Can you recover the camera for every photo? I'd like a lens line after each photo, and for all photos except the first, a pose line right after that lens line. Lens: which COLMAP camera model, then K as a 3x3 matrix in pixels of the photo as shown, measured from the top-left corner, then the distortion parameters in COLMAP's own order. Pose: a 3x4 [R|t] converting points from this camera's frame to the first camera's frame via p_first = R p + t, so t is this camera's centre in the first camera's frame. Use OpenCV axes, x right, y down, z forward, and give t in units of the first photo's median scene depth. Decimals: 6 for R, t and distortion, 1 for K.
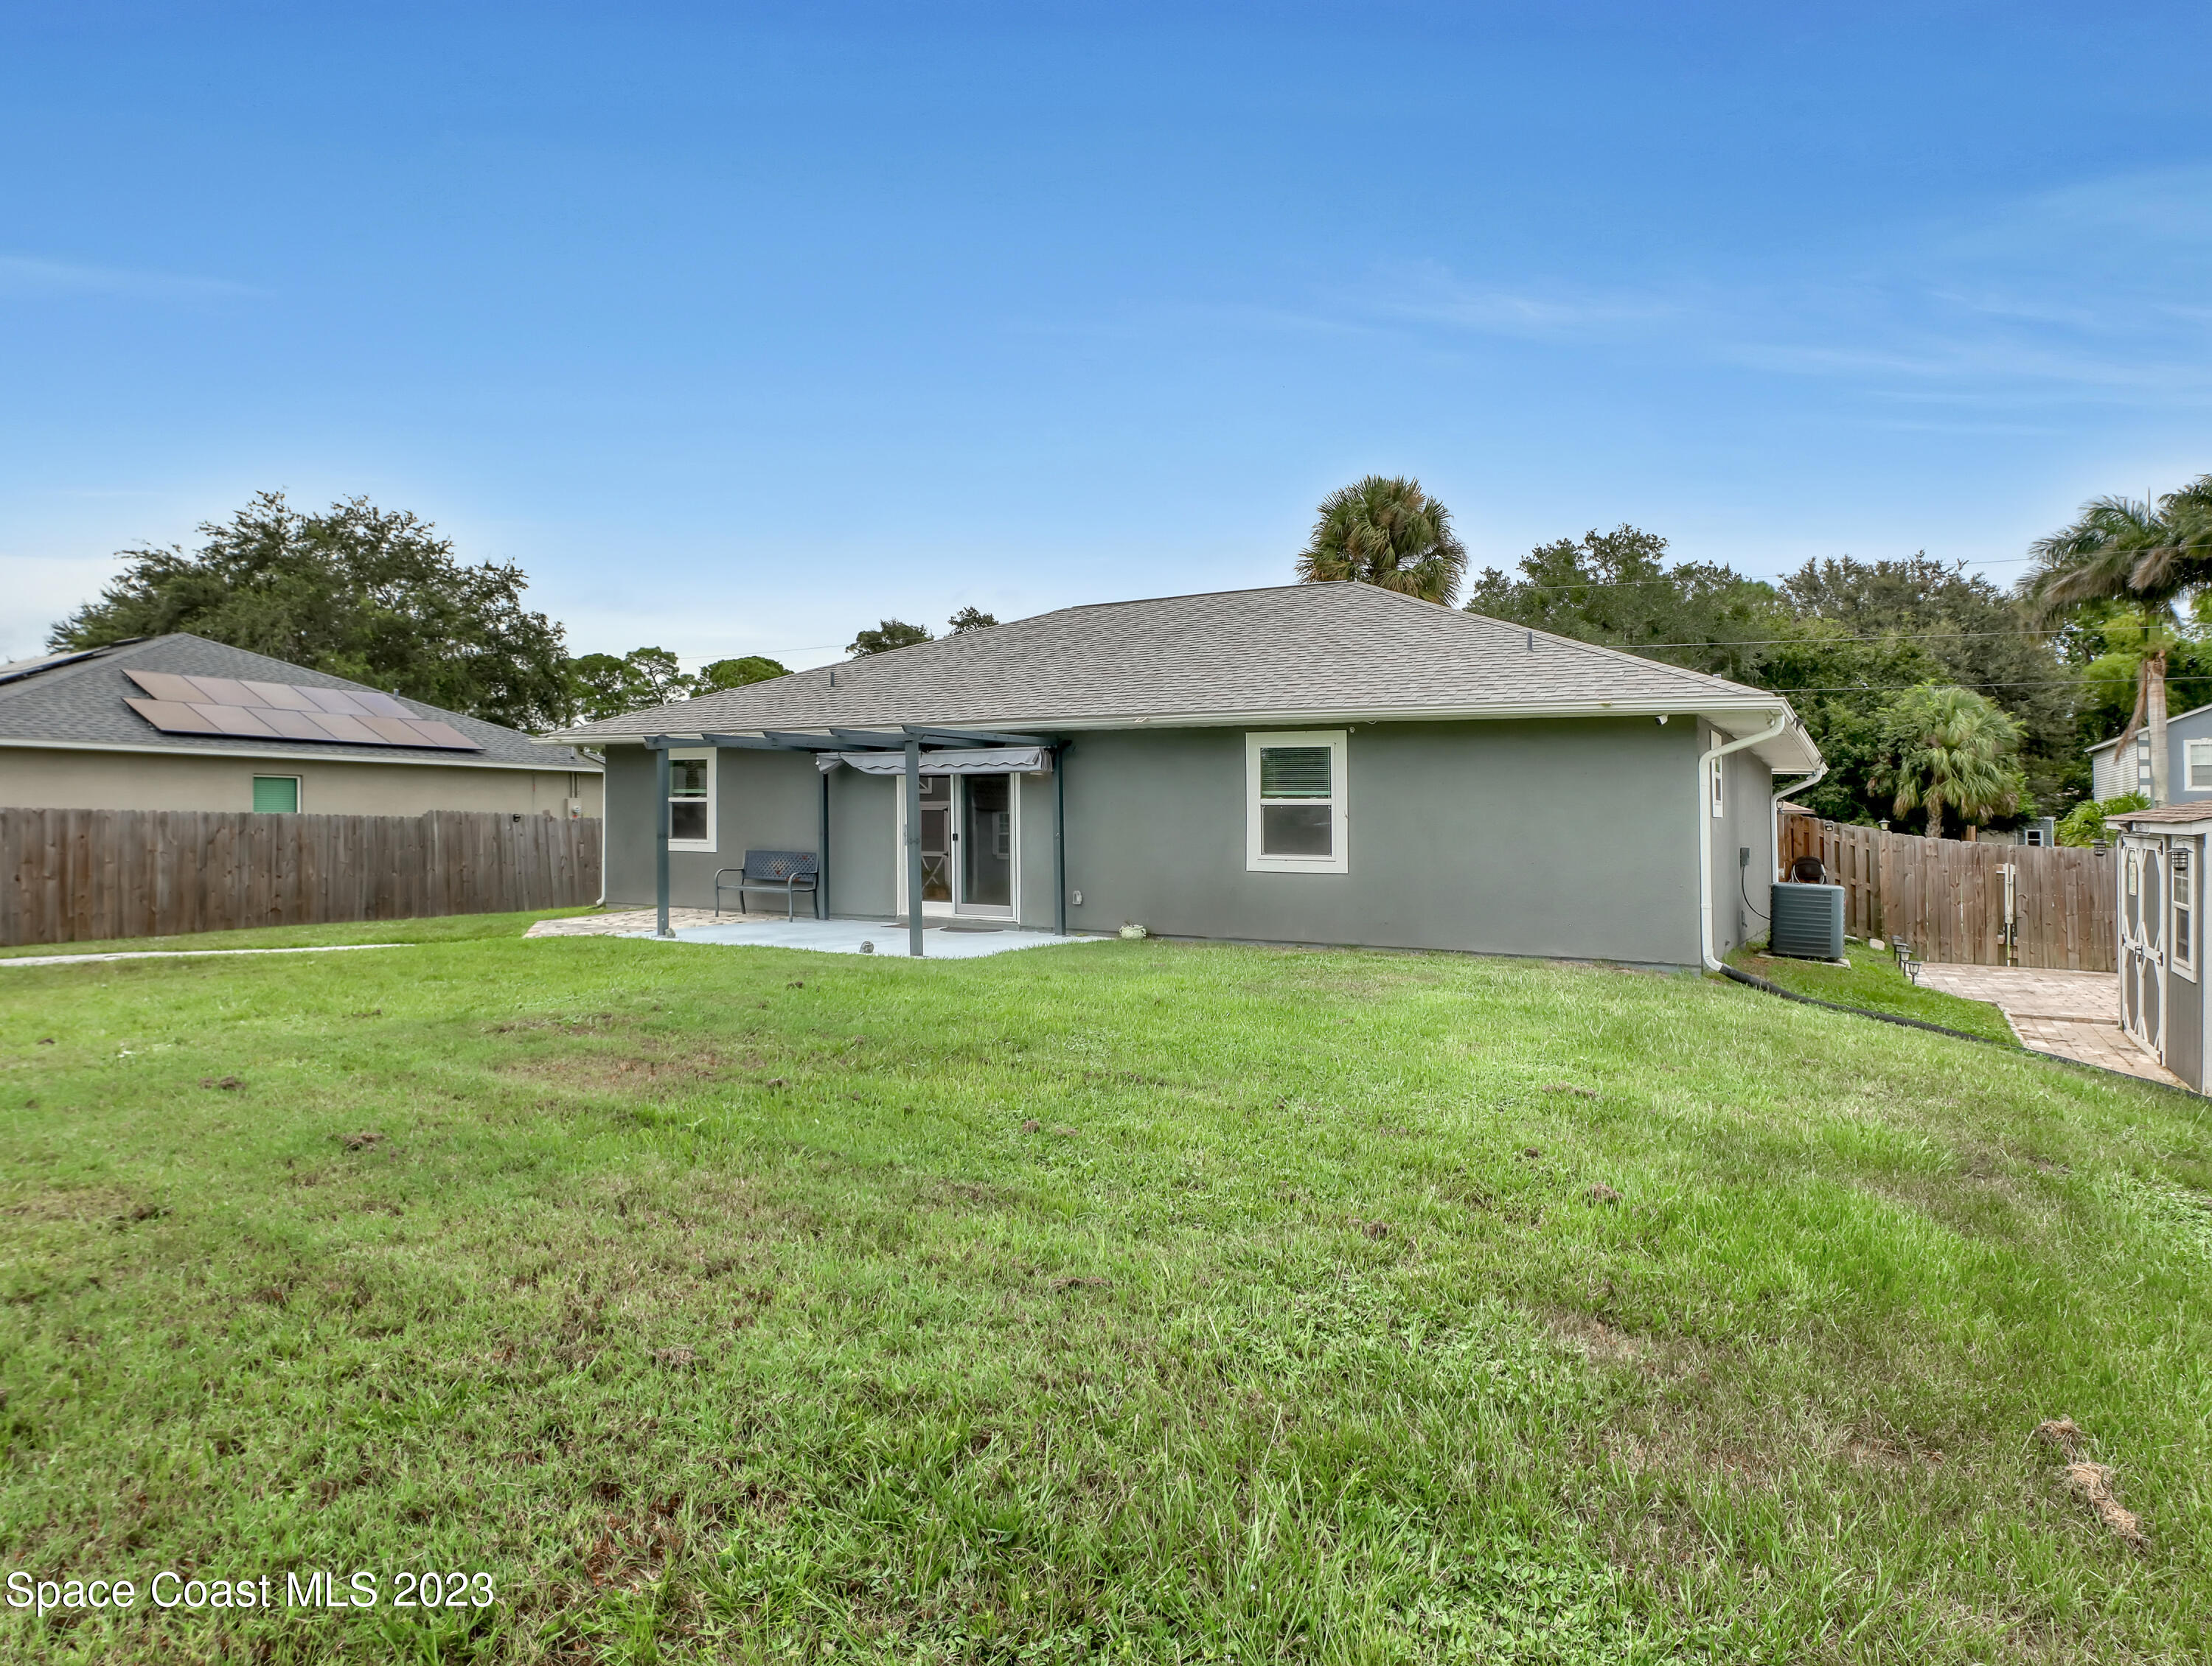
lens RADIAL K [[1264.2, 0, 1099.1], [0, 1264.2, 791.0], [0, 0, 1]] dist [-0.020207, -0.000249]
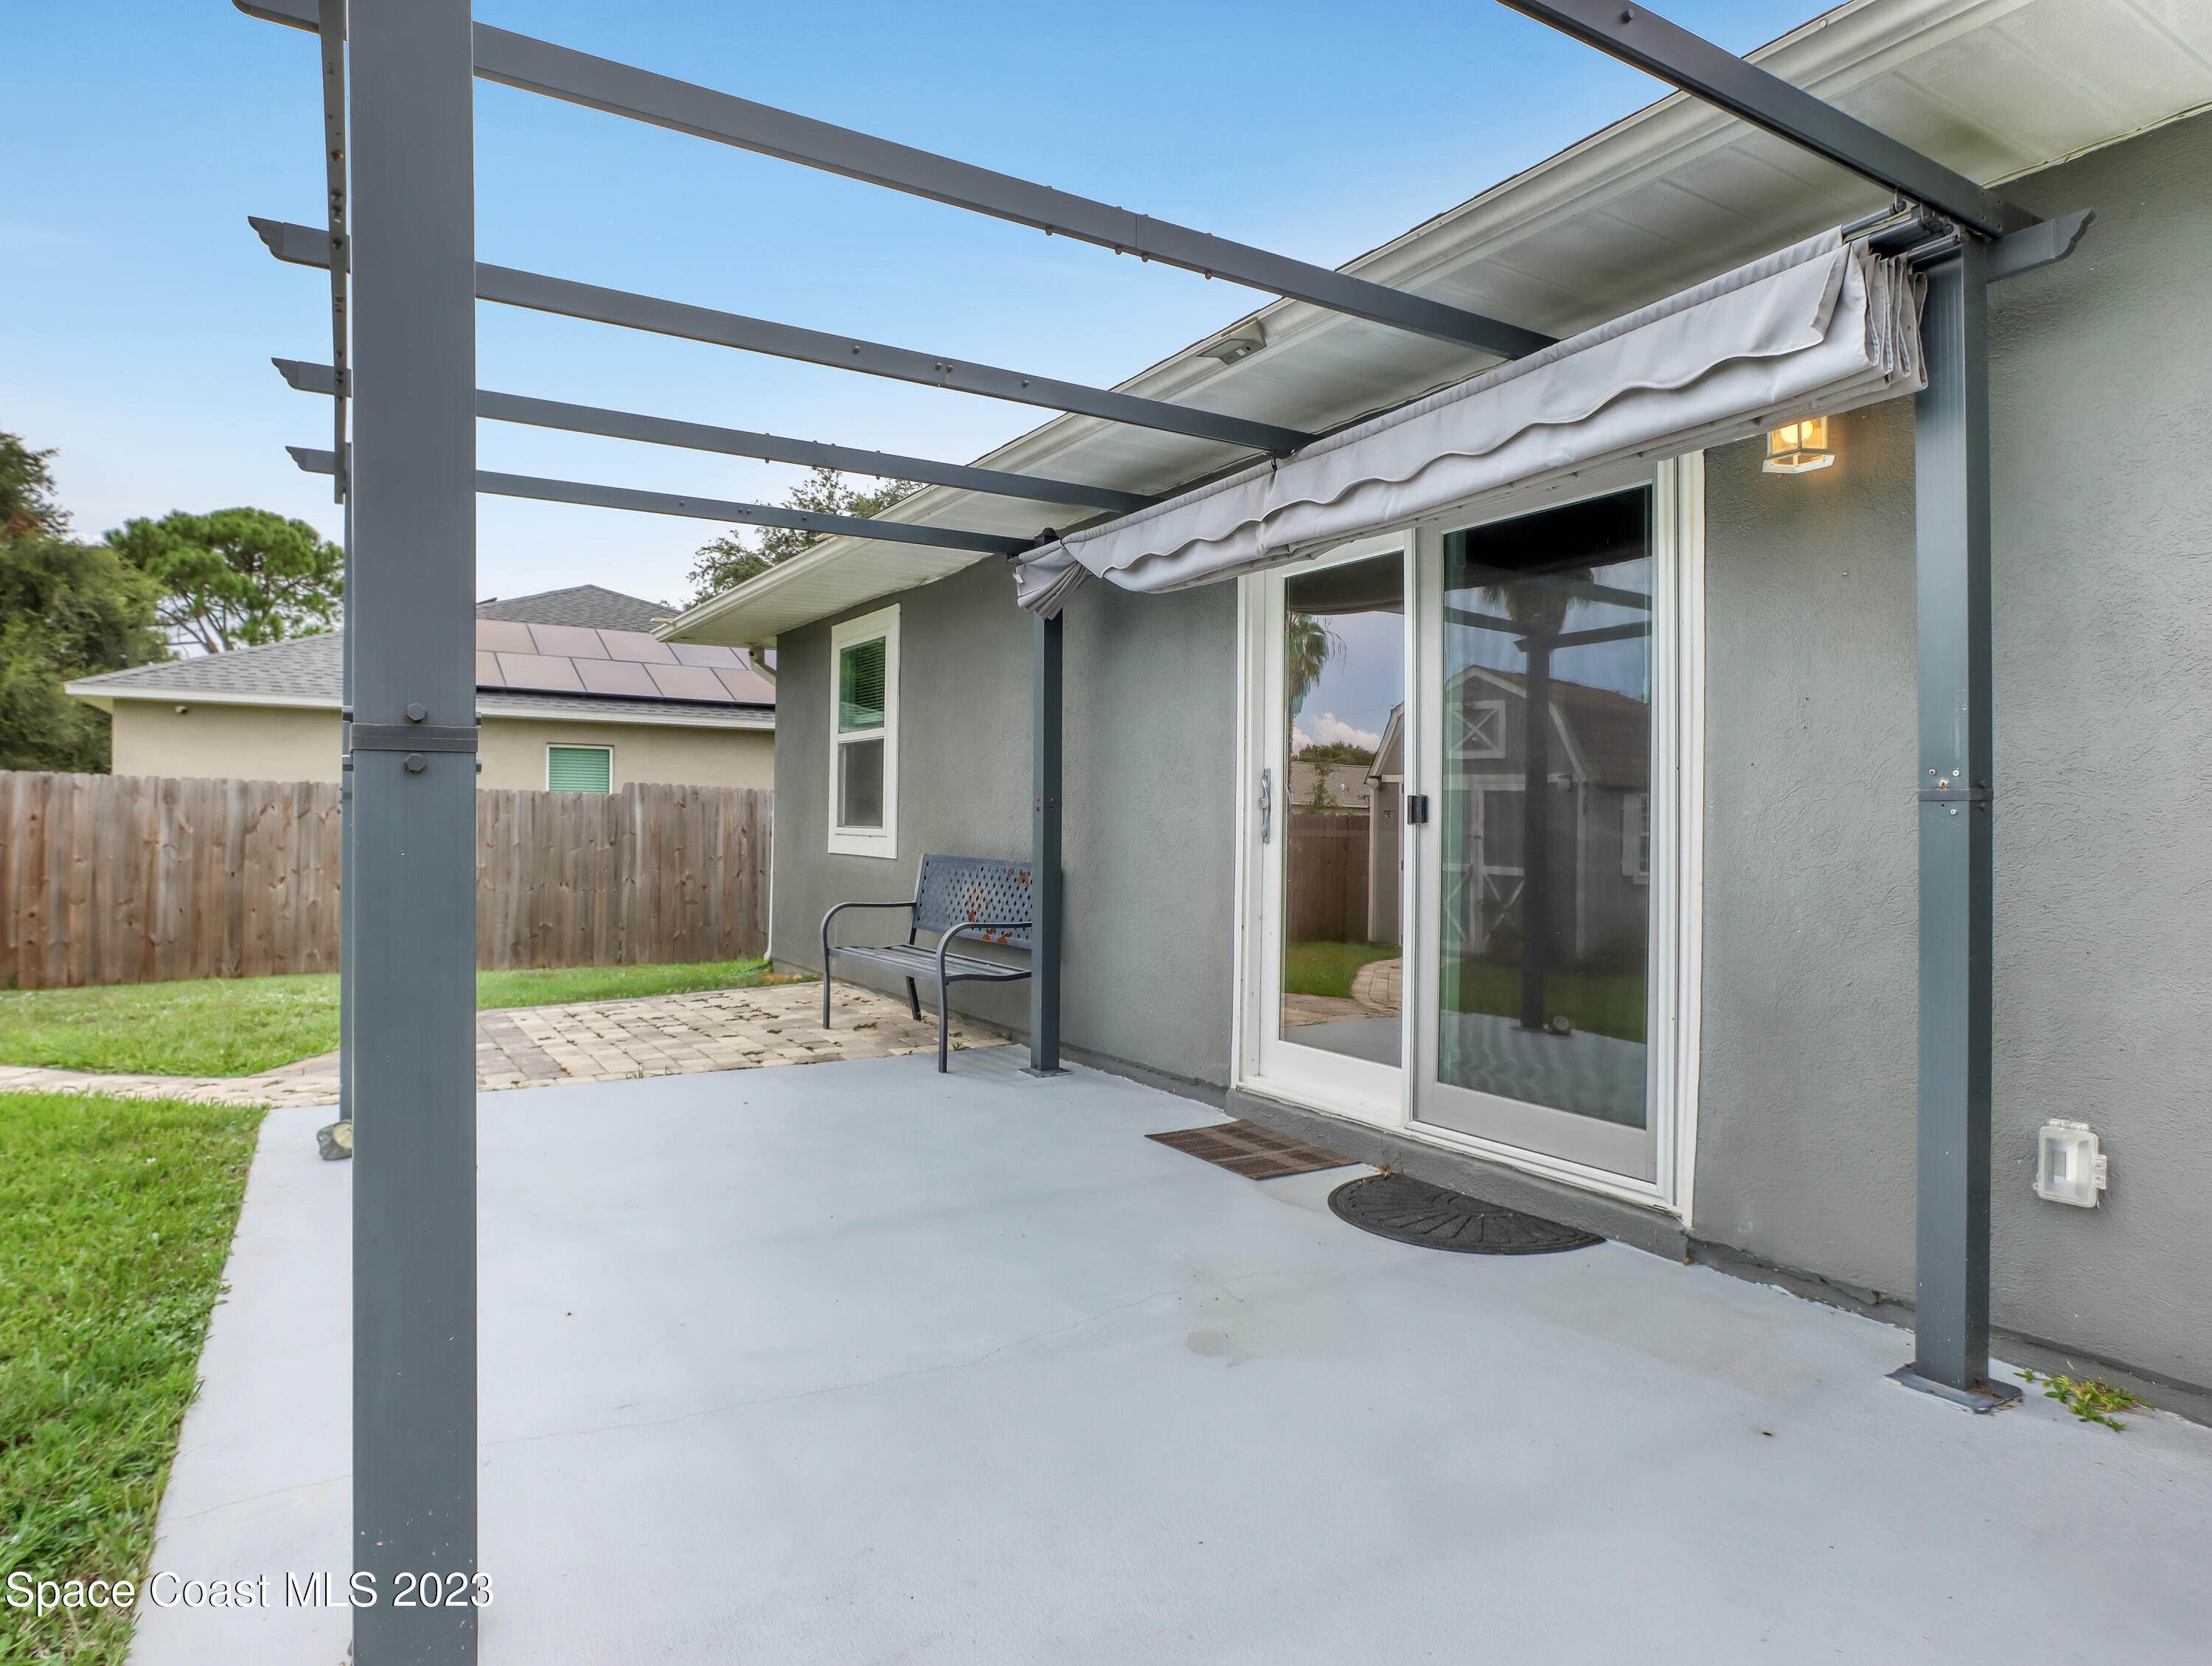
lens RADIAL K [[1262.2, 0, 1141.0], [0, 1262.2, 866.7], [0, 0, 1]] dist [-0.024681, 0.000090]
pose [[0.882134, 0.019290, -0.470604, -0.036729], [0.003553, 0.998860, 0.047602, 0.028913], [0.470985, -0.043664, 0.881060, 0.613215]]
